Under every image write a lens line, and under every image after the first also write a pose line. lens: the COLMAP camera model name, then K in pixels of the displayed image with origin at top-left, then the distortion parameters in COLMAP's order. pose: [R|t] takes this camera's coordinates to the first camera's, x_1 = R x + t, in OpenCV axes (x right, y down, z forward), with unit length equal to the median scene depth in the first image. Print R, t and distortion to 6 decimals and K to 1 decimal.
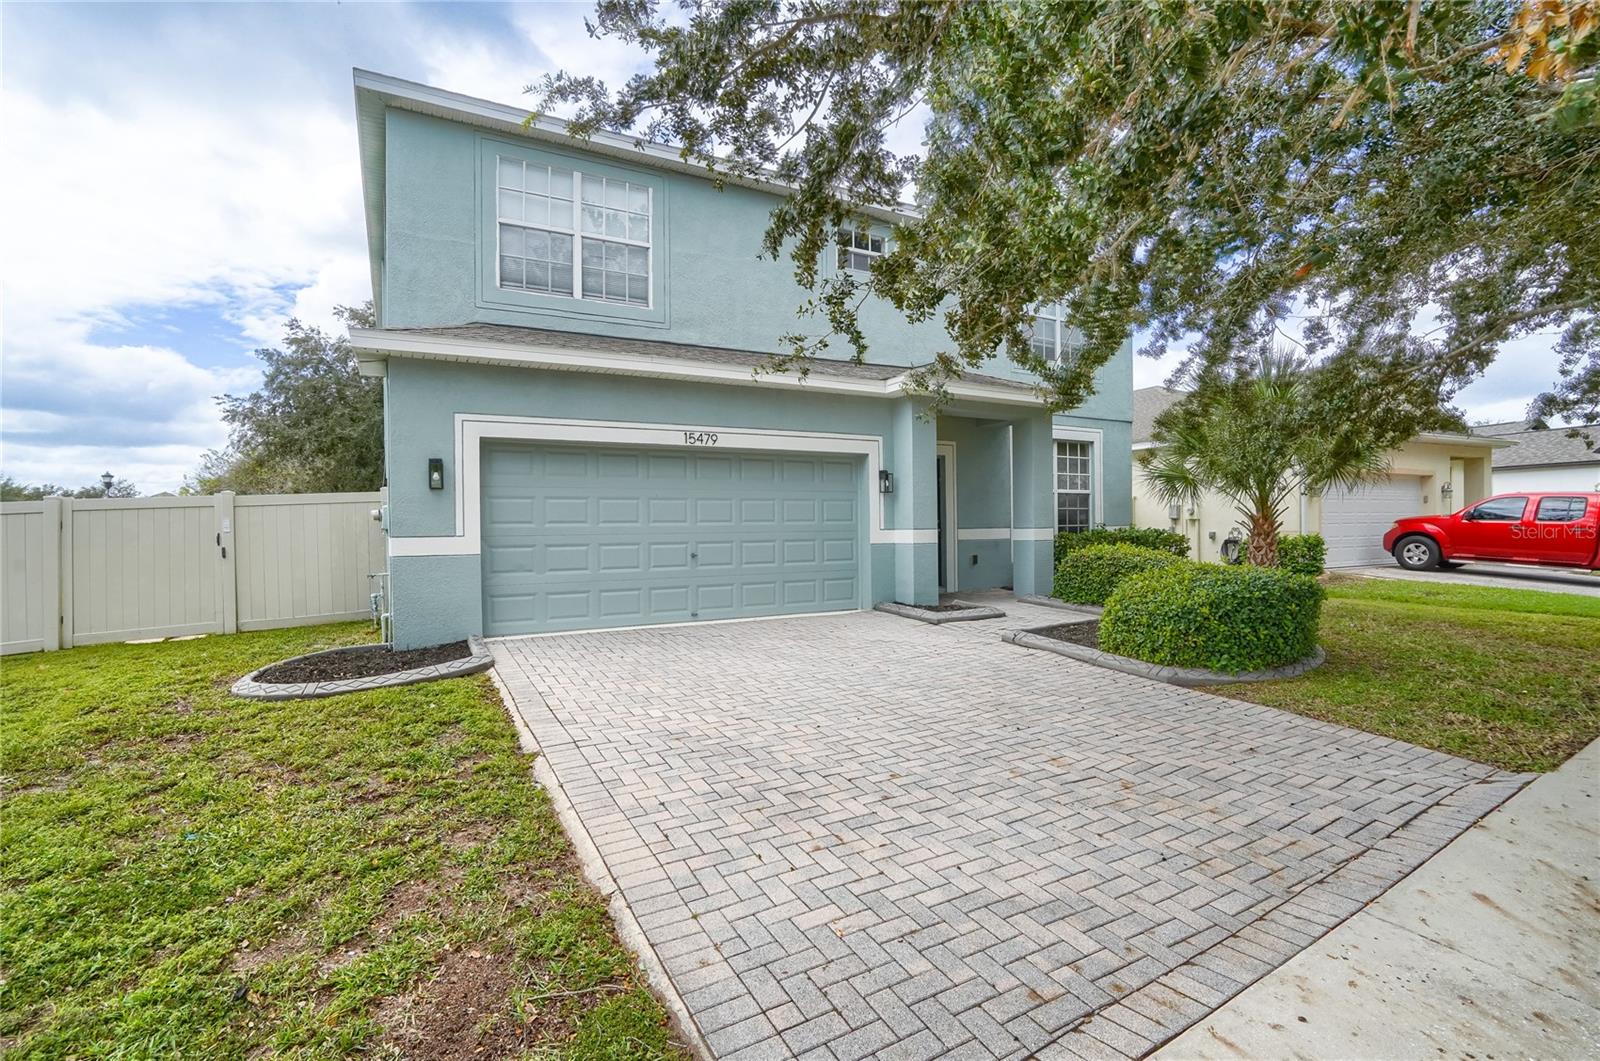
lens RADIAL K [[741.6, 0, 800.0], [0, 741.6, 530.5], [0, 0, 1]] dist [-0.034068, 0.000382]
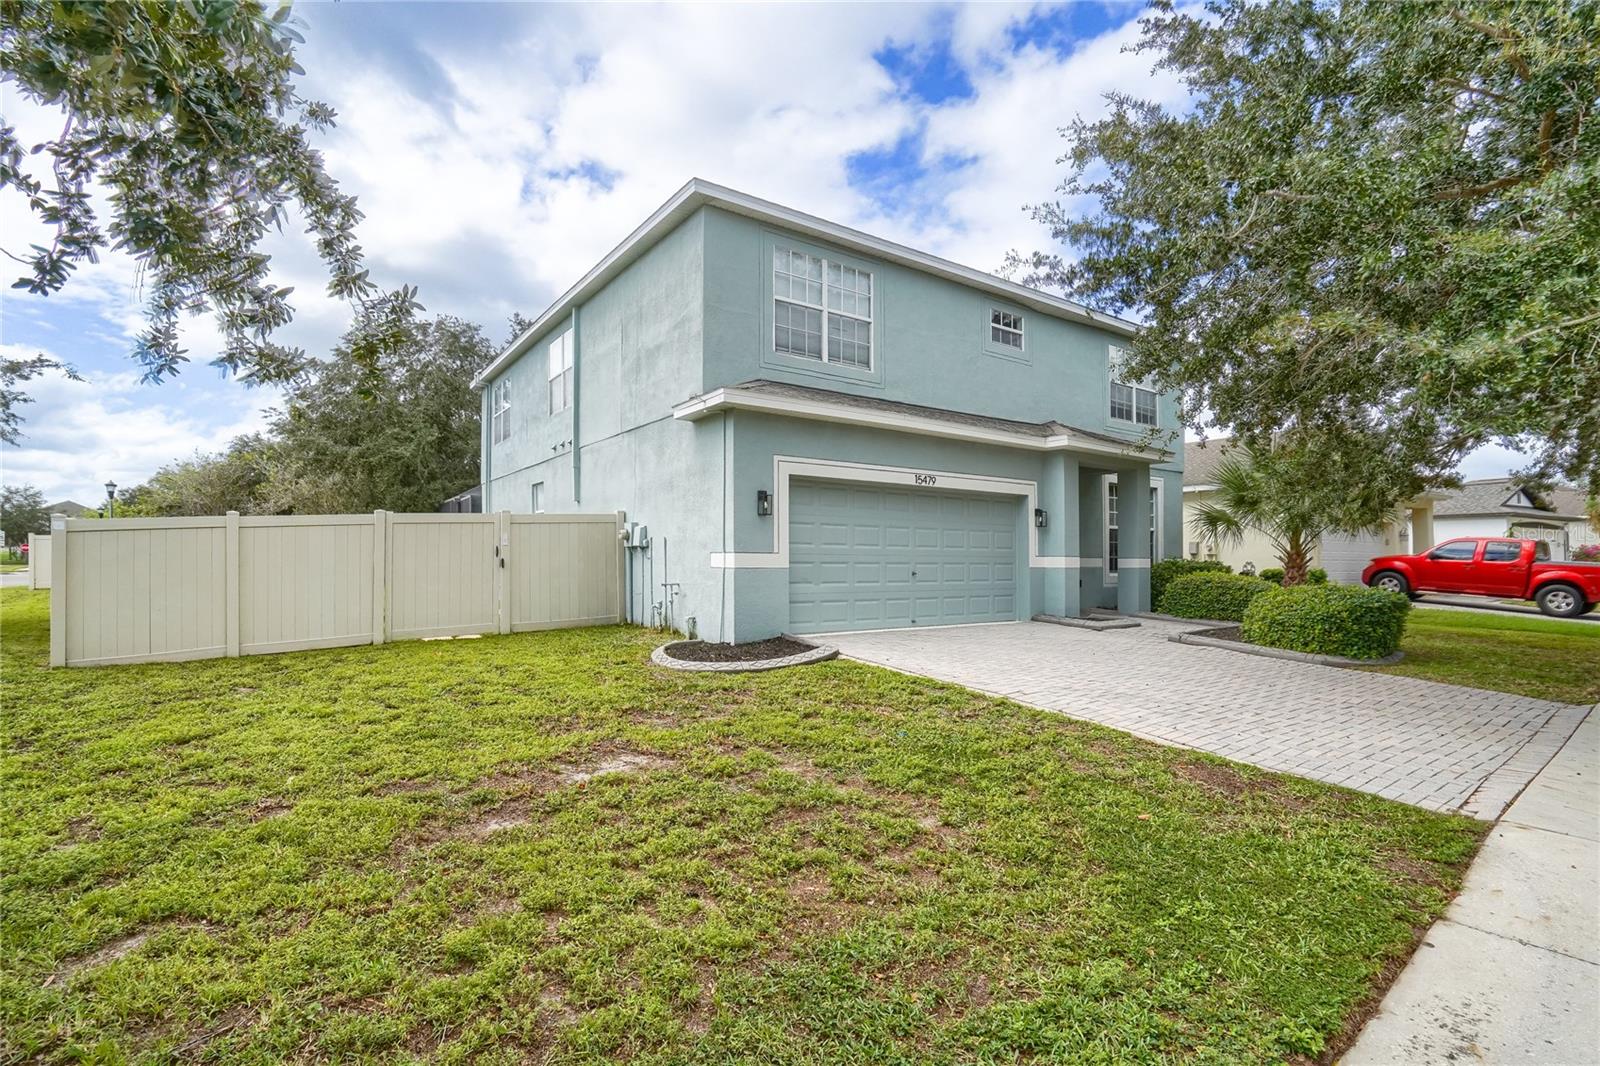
lens RADIAL K [[753.9, 0, 803.9], [0, 753.9, 541.9], [0, 0, 1]] dist [-0.041589, 0.000250]
pose [[0.994299, 0.024764, 0.103707, -0.439115], [-0.022362, 0.999455, -0.024265, 0.015079], [-0.104252, 0.021807, 0.994312, -0.226731]]
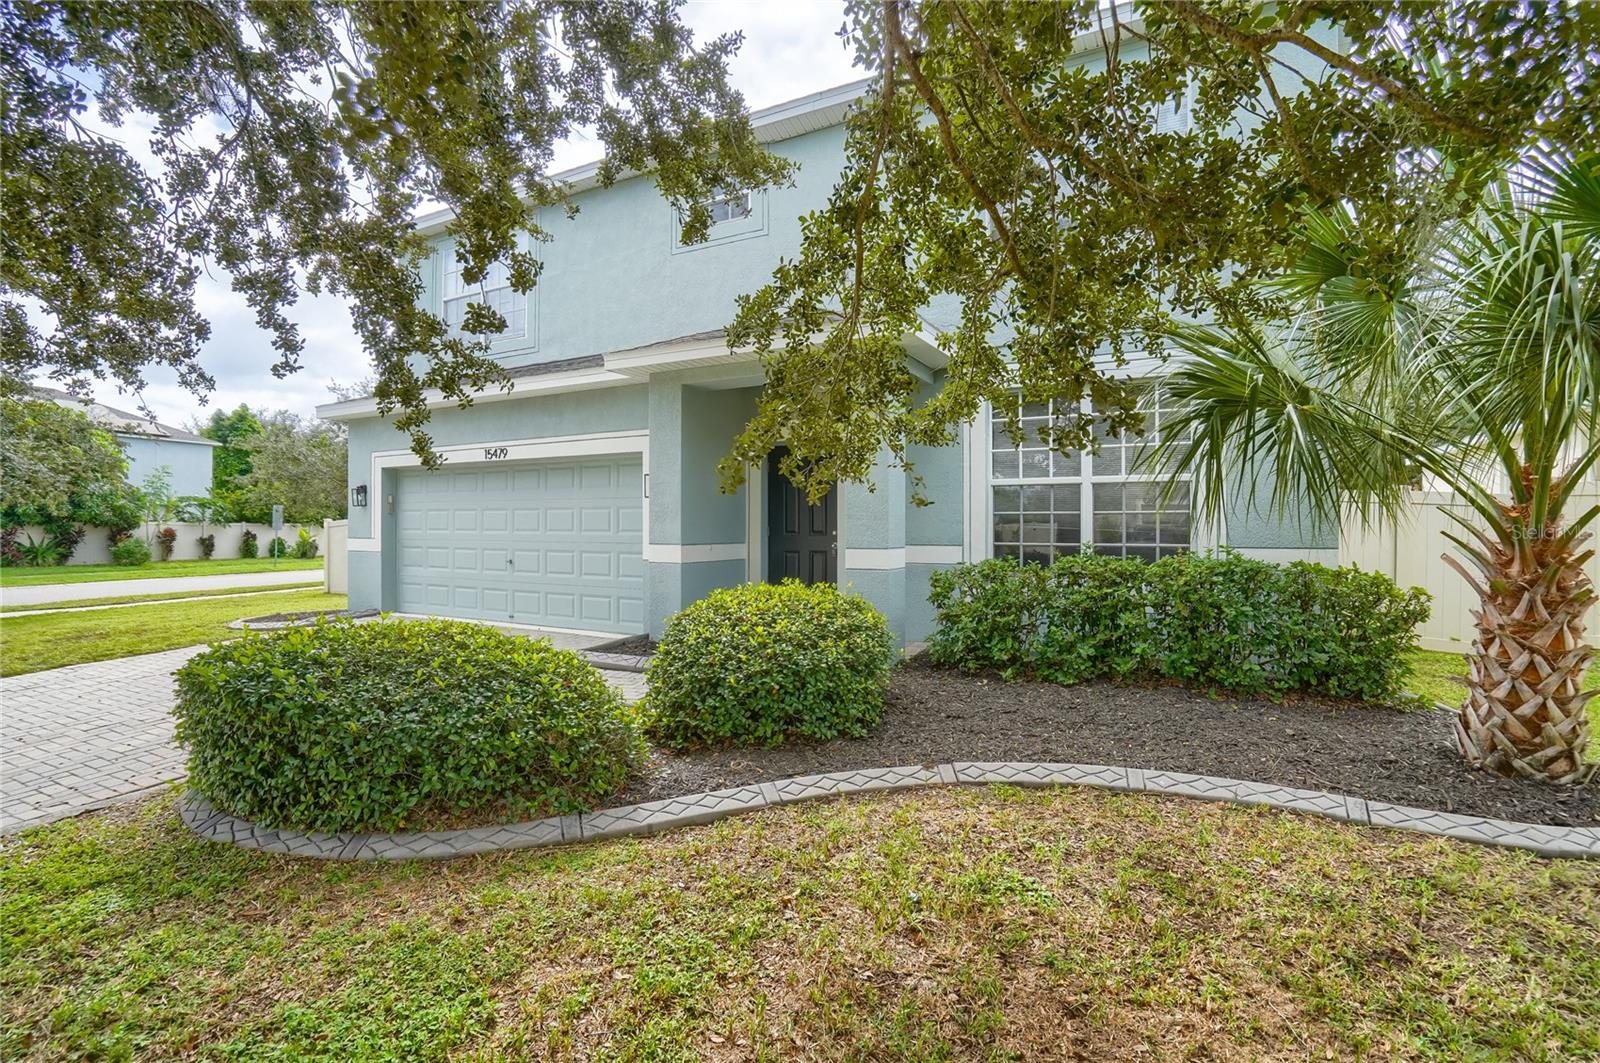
lens RADIAL K [[753.9, 0, 803.9], [0, 753.9, 540.4], [0, 0, 1]] dist [-0.041589, 0.000250]
pose [[0.530959, 0.013925, -0.847283, 0.969595], [-0.028132, 0.999603, -0.001201, -0.007485], [0.846931, 0.024474, 0.531140, 0.753118]]
